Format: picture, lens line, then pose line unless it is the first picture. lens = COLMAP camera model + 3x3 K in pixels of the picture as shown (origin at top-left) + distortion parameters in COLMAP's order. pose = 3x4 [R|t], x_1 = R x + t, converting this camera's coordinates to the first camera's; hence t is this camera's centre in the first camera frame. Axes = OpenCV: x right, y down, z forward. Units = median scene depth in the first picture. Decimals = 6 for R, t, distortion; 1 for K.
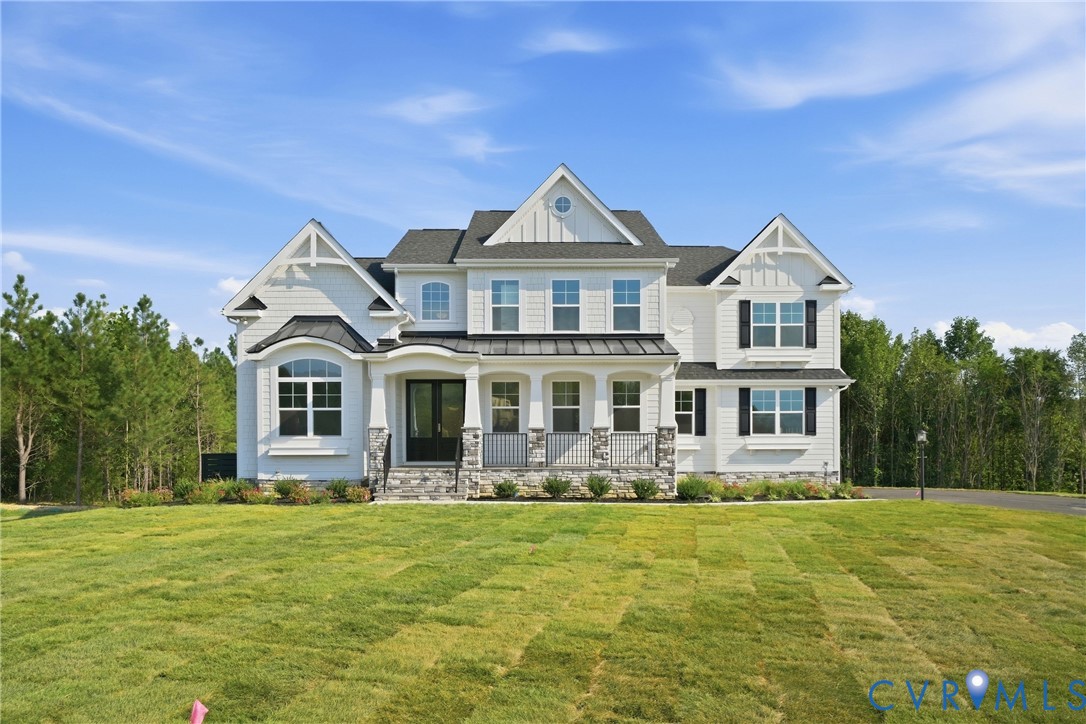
lens RADIAL K [[735.1, 0, 542.9], [0, 735.1, 389.7], [0, 0, 1]] dist [-0.004050, -0.001006]
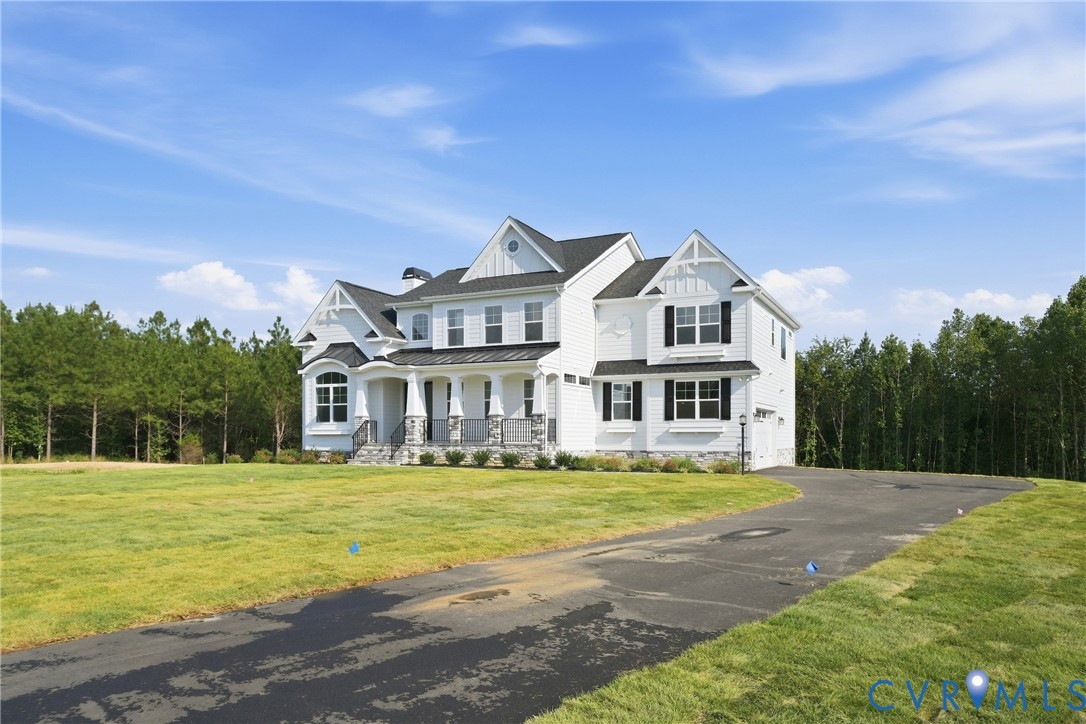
lens RADIAL K [[726.9, 0, 543.0], [0, 726.9, 362.2], [0, 0, 1]] dist [0.002161, 0.001026]
pose [[0.898697, -0.040905, -0.436659, 0.640032], [0.030825, 0.999070, -0.030151, -0.002323], [0.437486, 0.013636, 0.899122, -0.150401]]
